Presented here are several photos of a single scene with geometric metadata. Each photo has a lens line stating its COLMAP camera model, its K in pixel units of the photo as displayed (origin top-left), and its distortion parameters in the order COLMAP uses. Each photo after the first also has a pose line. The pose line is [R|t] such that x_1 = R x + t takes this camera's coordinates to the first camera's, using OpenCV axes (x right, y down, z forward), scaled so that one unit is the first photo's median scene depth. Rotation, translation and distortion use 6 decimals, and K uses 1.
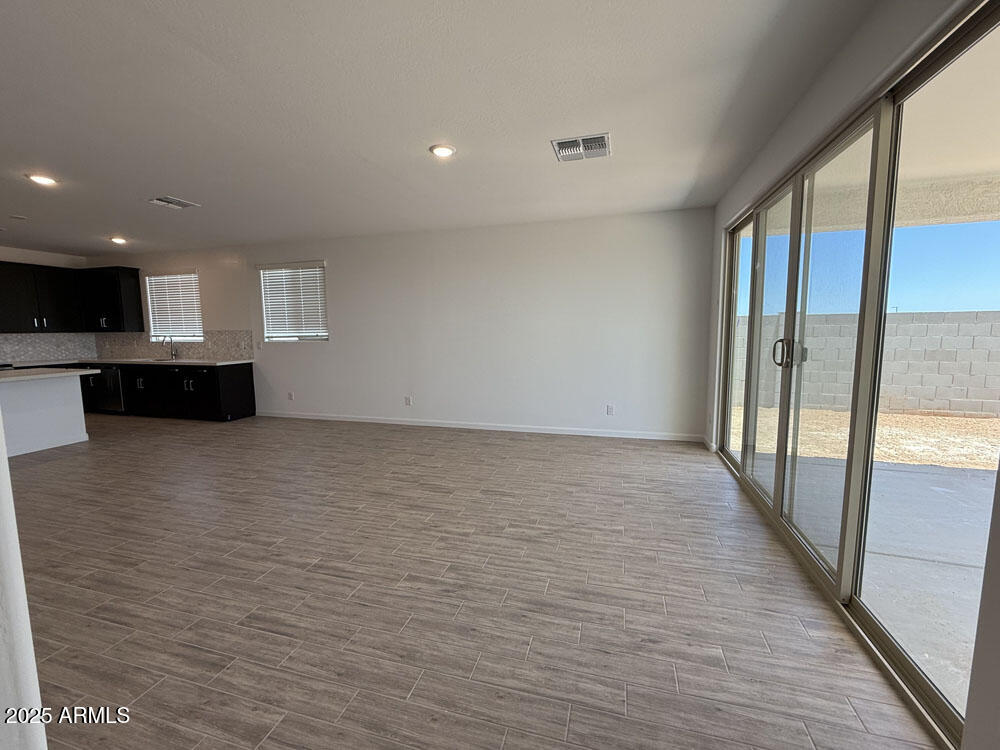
lens RADIAL K [[401.6, 0, 502.2], [0, 401.6, 381.1], [0, 0, 1]] dist [0.001585, 0.000046]
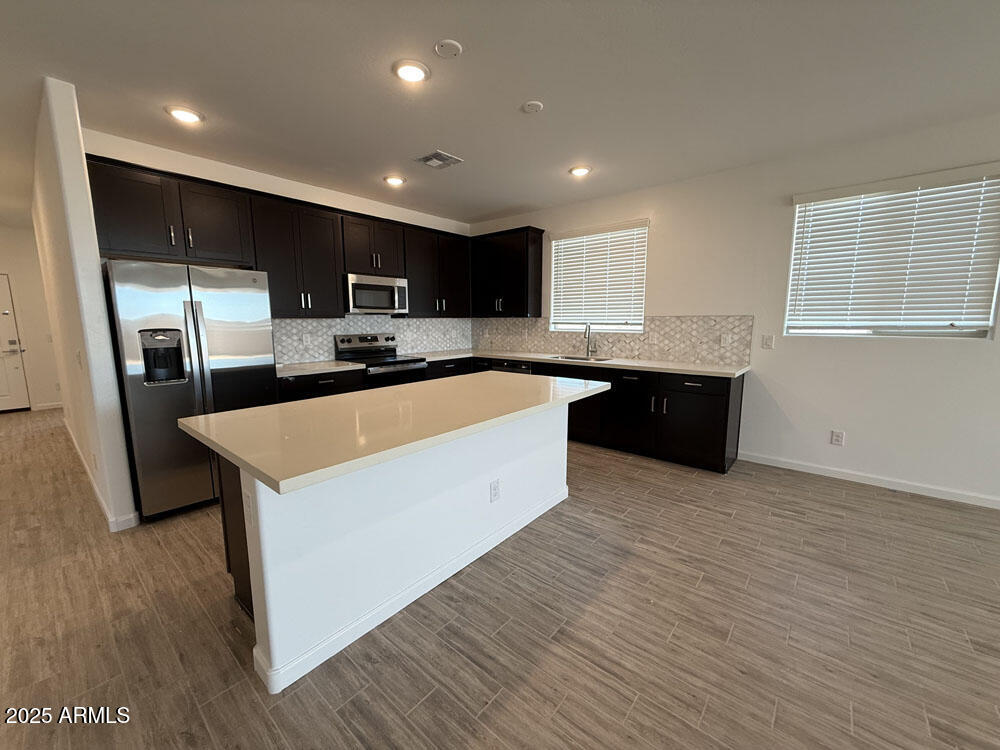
lens RADIAL K [[401.6, 0, 503.6], [0, 401.6, 372.5], [0, 0, 1]] dist [0.001585, 0.000046]
pose [[0.908159, 0.061220, -0.414125, -0.680993], [-0.059616, 0.998080, 0.016810, -0.032256], [0.414359, 0.009423, 0.910065, 0.323996]]
